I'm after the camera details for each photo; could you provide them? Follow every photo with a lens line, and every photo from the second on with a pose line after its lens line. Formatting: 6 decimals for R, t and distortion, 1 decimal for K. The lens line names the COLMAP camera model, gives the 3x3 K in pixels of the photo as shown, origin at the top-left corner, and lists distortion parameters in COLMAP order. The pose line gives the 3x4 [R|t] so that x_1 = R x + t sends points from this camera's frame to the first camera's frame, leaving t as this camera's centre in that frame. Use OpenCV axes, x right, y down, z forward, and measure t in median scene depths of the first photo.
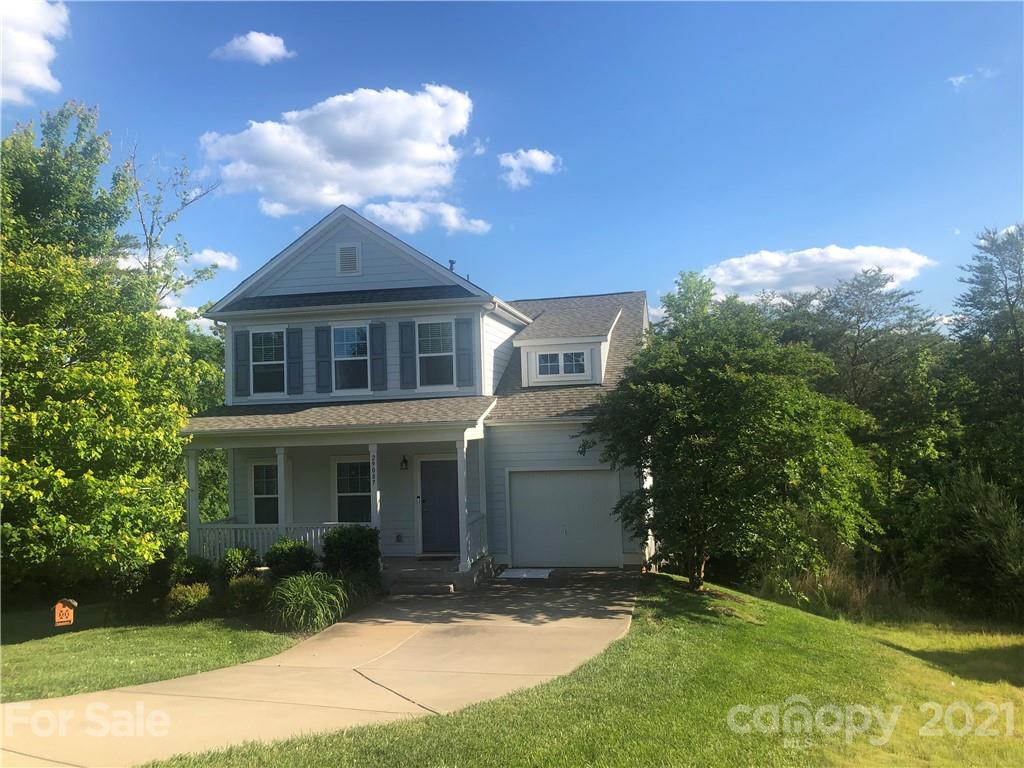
lens RADIAL K [[849.7, 0, 513.4], [0, 849.7, 381.8], [0, 0, 1]] dist [0.098319, 0.001404]
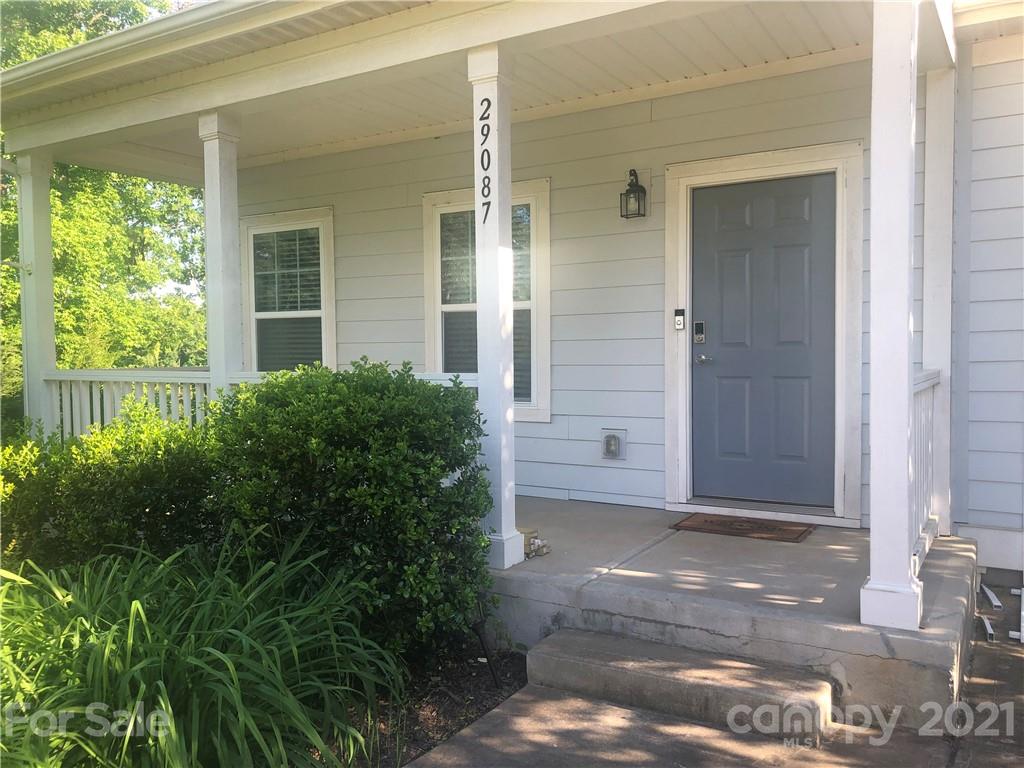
lens RADIAL K [[849.7, 0, 510.3], [0, 849.7, 381.7], [0, 0, 1]] dist [0.098319, 0.001404]
pose [[0.938519, 0.033593, -0.343590, -0.065388], [-0.004274, 0.996309, 0.085735, 0.135936], [0.345202, -0.078995, 0.935198, 0.712267]]
